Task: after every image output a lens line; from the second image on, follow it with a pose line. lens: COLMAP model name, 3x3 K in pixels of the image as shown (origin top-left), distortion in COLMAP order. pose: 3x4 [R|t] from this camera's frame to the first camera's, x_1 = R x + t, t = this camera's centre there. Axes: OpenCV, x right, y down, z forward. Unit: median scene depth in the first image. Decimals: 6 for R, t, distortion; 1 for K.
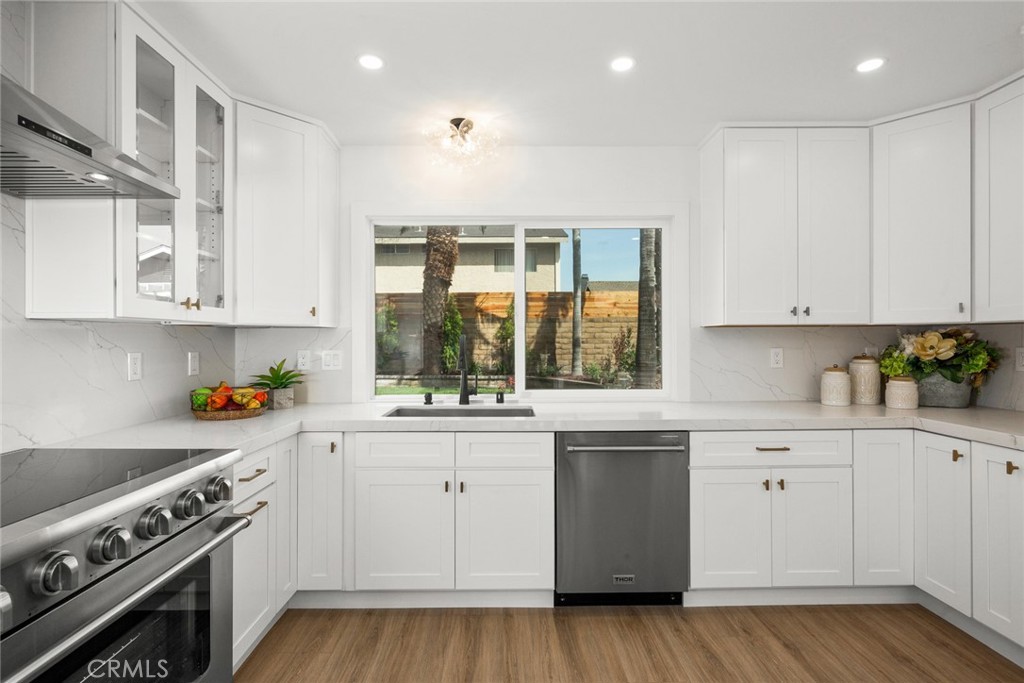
lens RADIAL K [[509.6, 0, 507.9], [0, 509.6, 340.9], [0, 0, 1]] dist [0.000907, 0.000086]
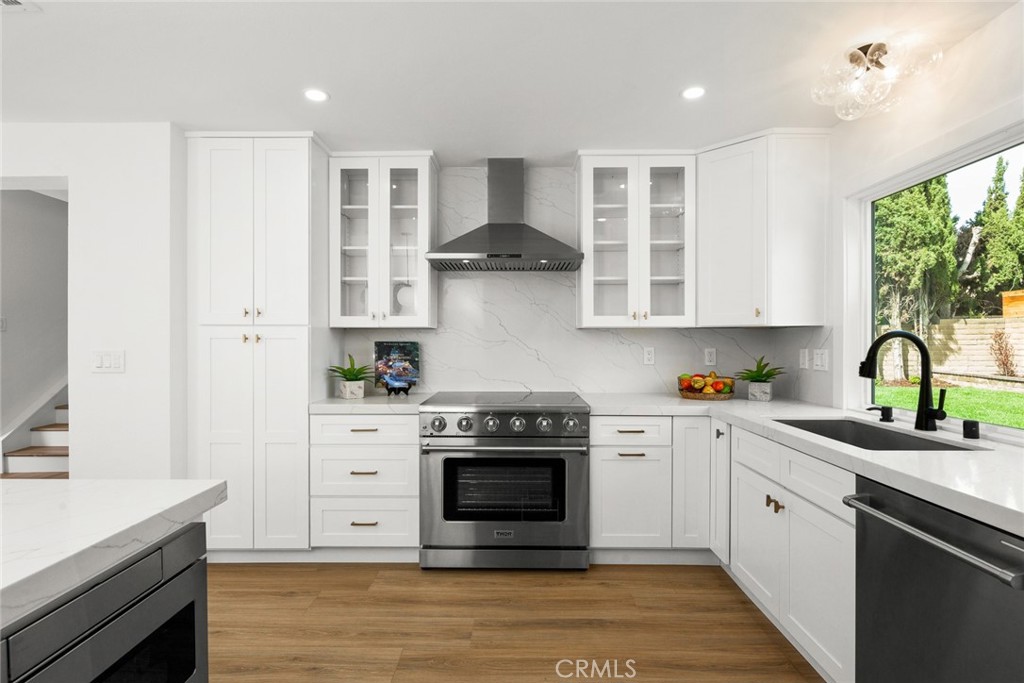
lens RADIAL K [[509.6, 0, 509.1], [0, 509.6, 343.5], [0, 0, 1]] dist [0.000907, 0.000086]
pose [[-0.025986, 0.008548, -0.999626, 0.685439], [0.000177, 0.999963, 0.008546, -0.001386], [0.999662, 0.000045, -0.025986, 0.484973]]
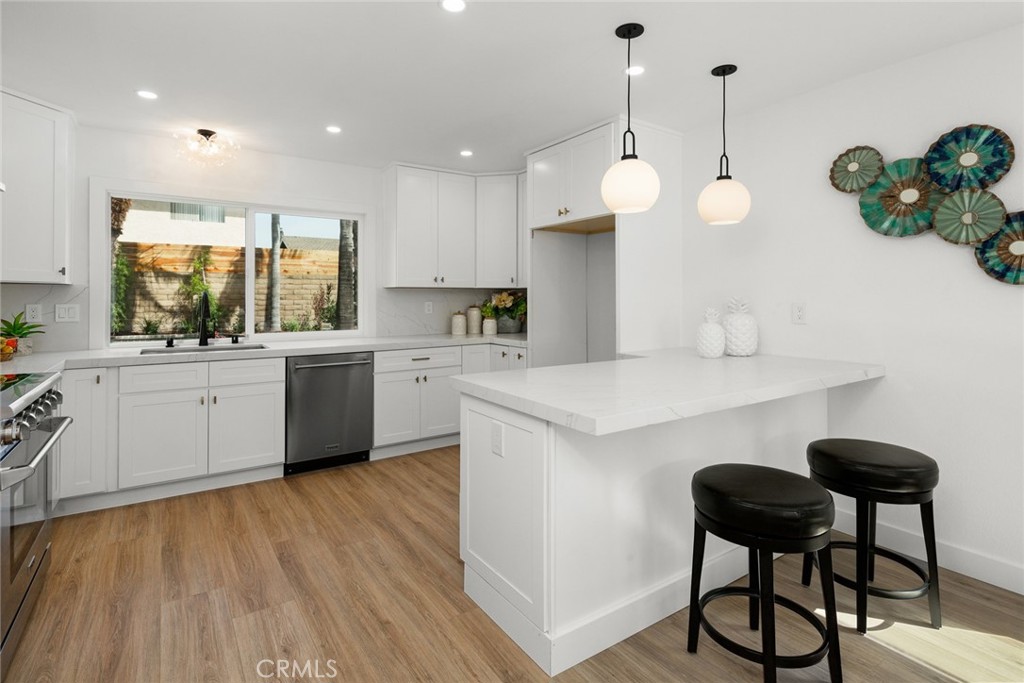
lens RADIAL K [[509.6, 0, 511.5], [0, 509.6, 293.1], [0, 0, 1]] dist [0.000907, 0.000086]
pose [[0.834284, 0.006778, 0.551293, -0.160649], [-0.002013, 0.999955, -0.009248, 0.001920], [-0.551331, 0.006605, 0.834261, -0.547330]]
